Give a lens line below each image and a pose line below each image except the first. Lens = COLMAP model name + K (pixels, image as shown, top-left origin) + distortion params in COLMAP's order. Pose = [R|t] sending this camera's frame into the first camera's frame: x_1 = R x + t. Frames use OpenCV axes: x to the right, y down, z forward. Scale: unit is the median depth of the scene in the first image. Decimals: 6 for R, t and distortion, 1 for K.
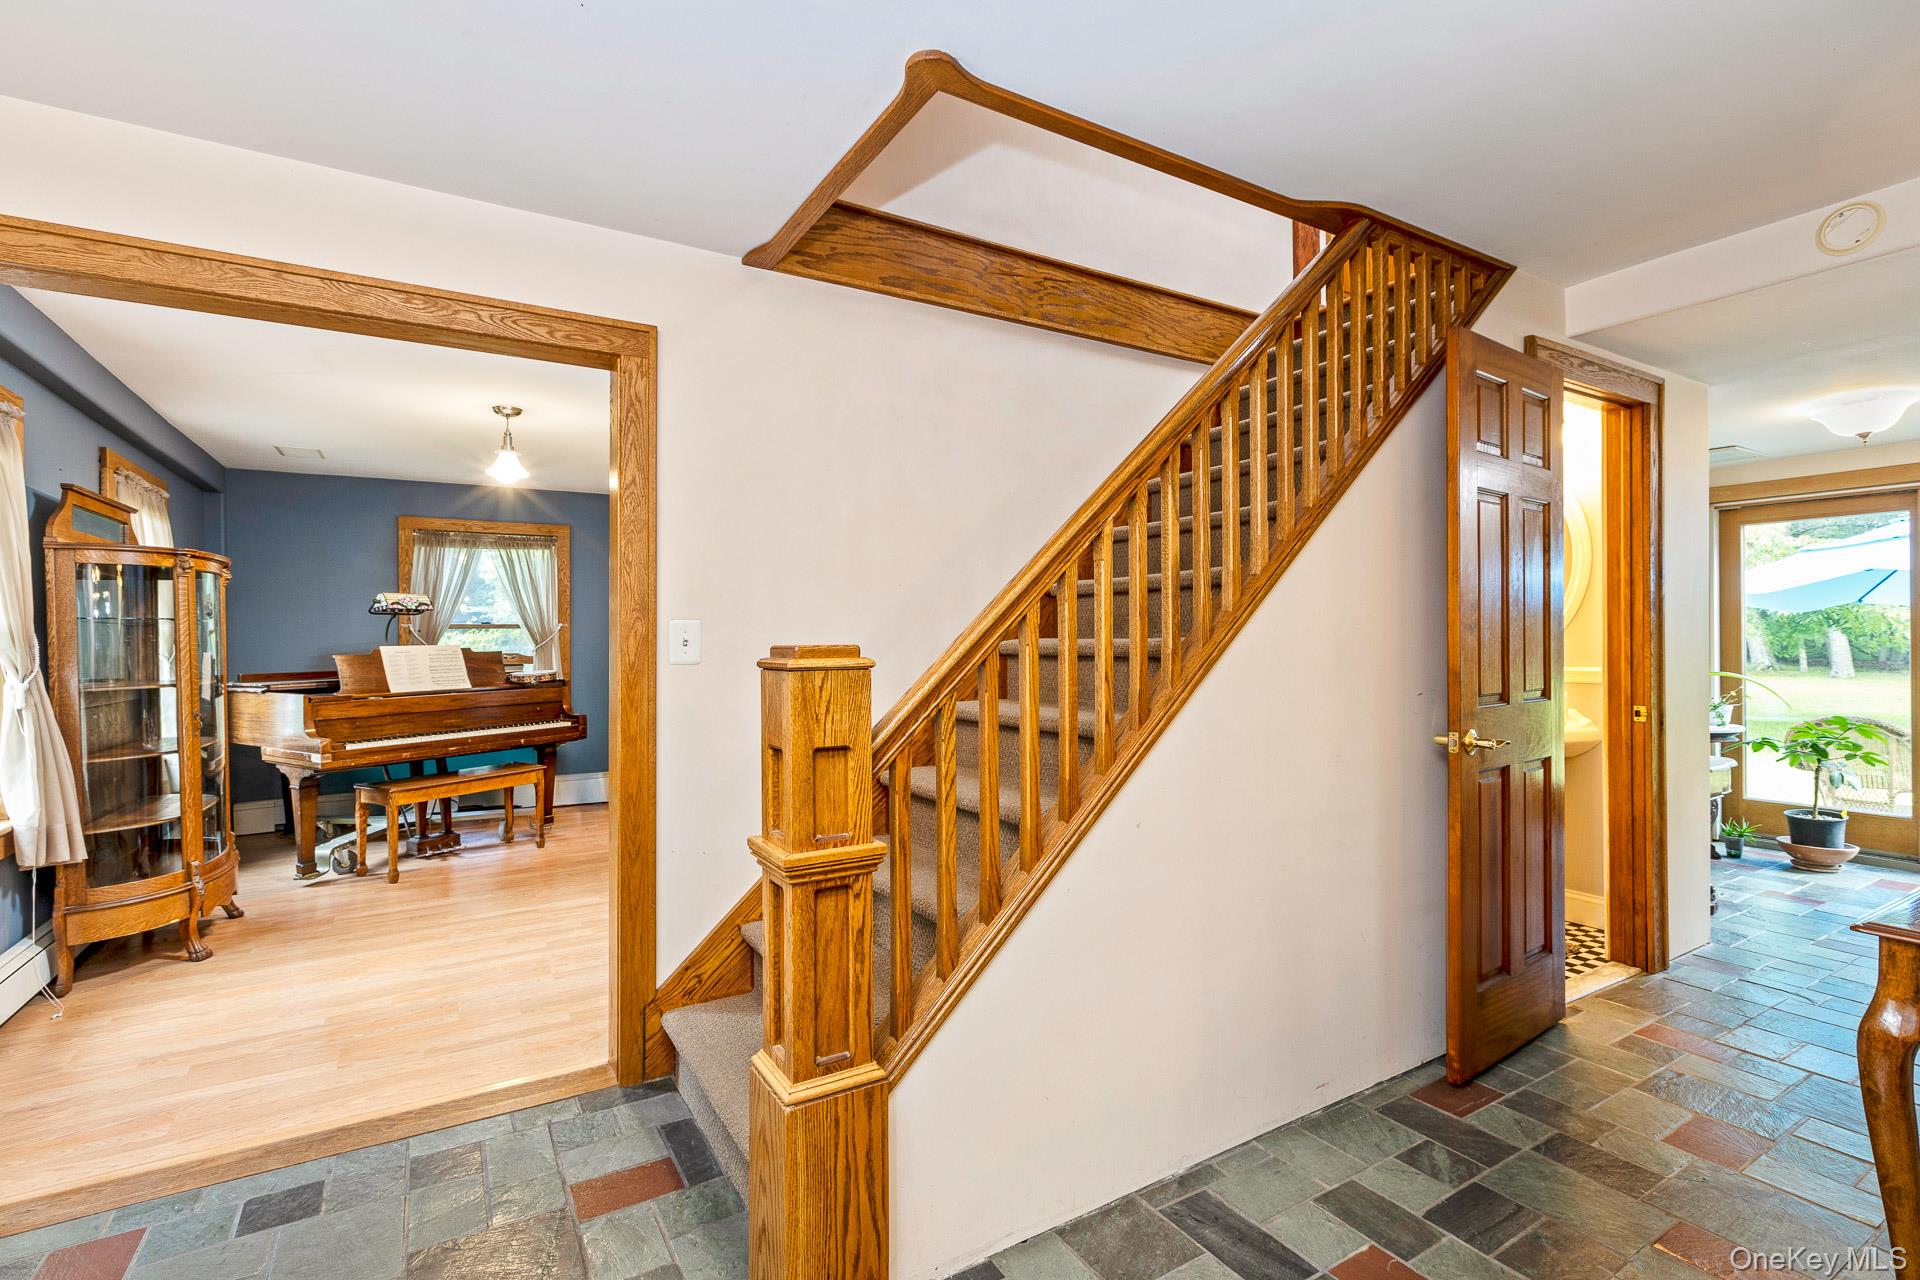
lens RADIAL K [[887.6, 0, 960.0], [0, 887.6, 640.0], [0, 0, 1]] dist [0.001527, 0.000122]
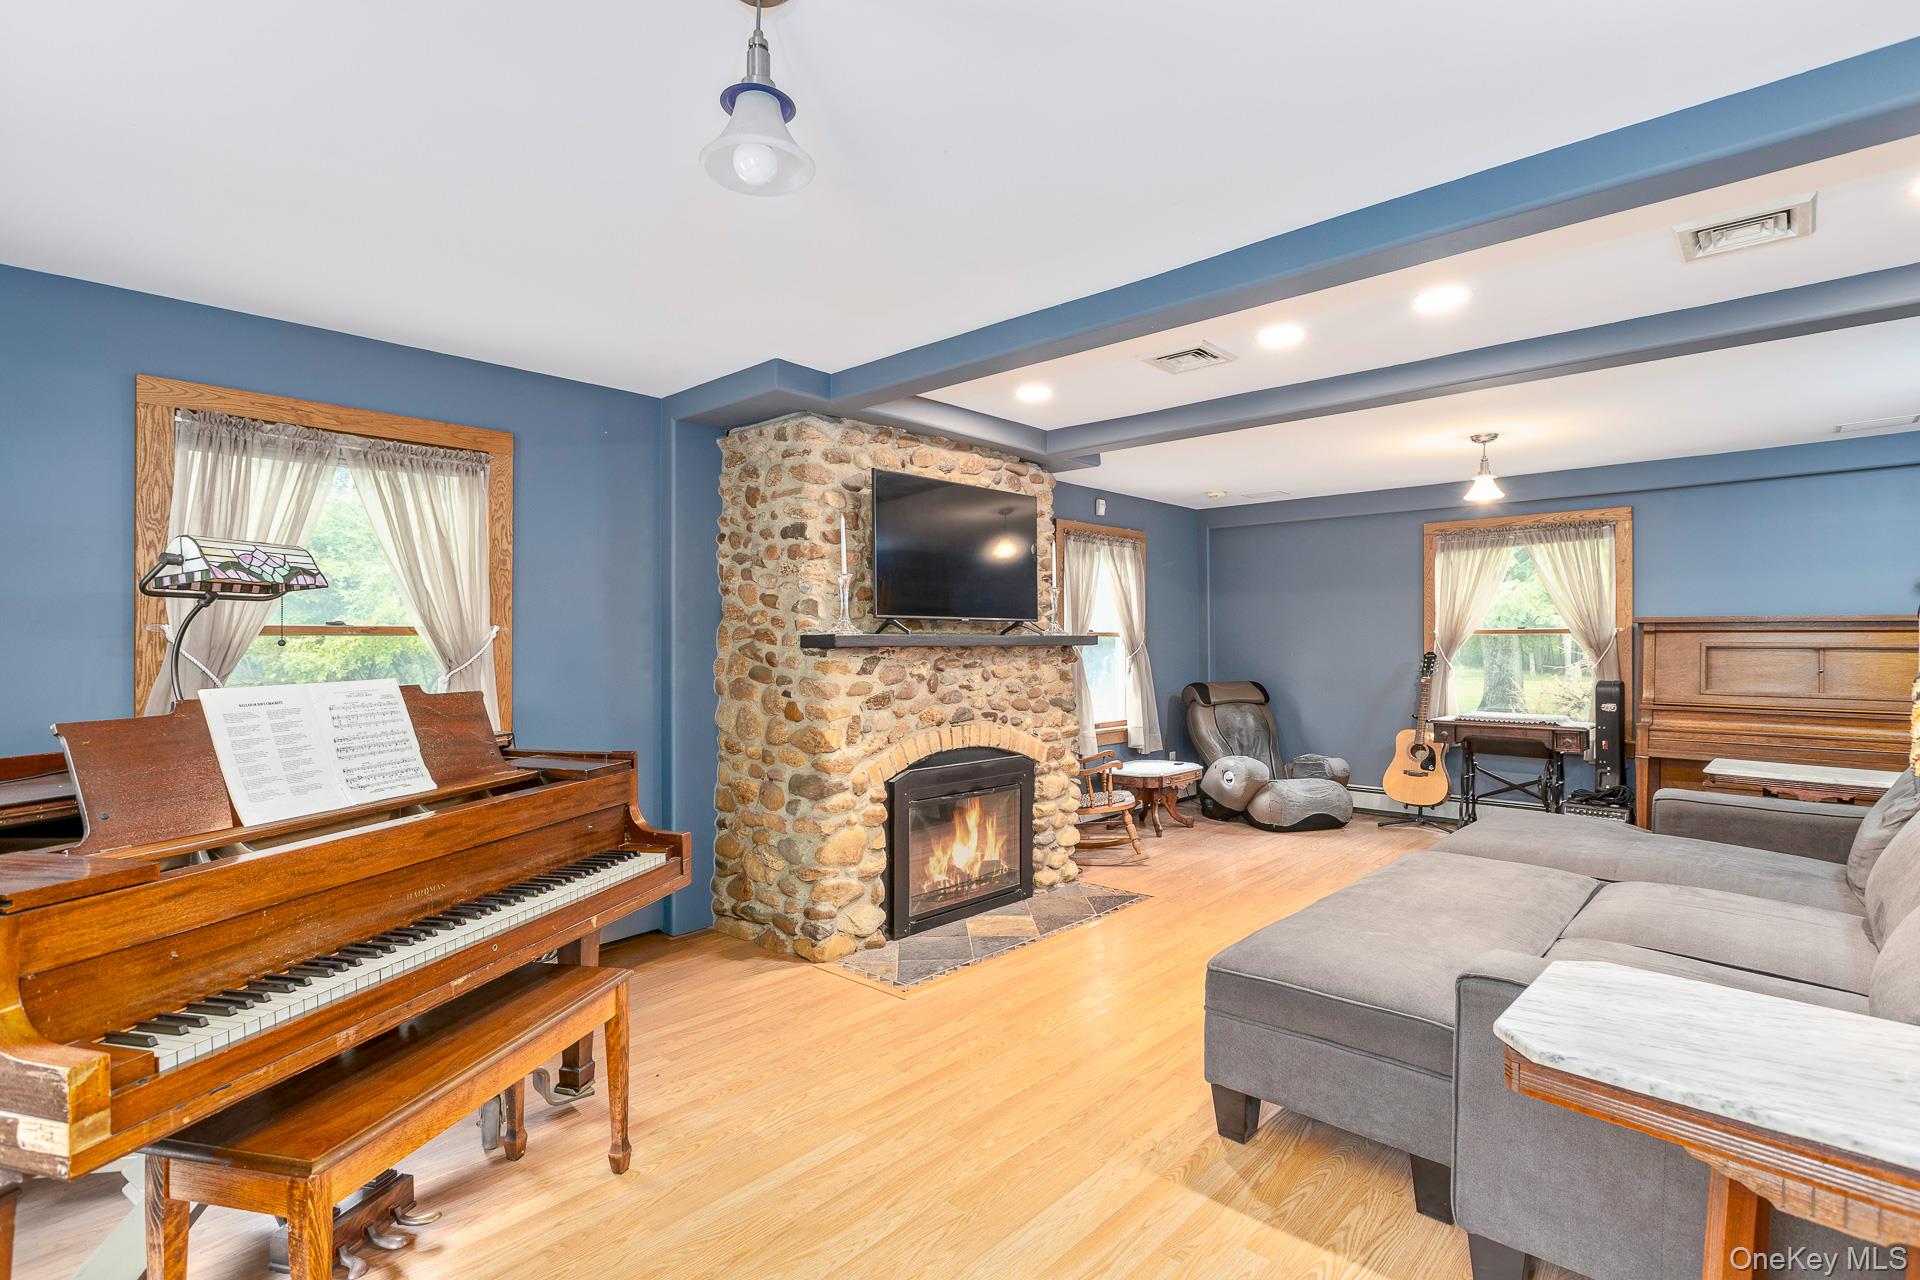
lens RADIAL K [[956.3, 0, 960.0], [0, 956.3, 640.0], [0, 0, 1]] dist [-0.003211, -0.000246]
pose [[0.965539, 0.000455, 0.260257, -0.361146], [0.001256, 0.999979, -0.006408, -0.006955], [-0.260255, 0.006514, 0.965518, 0.442548]]
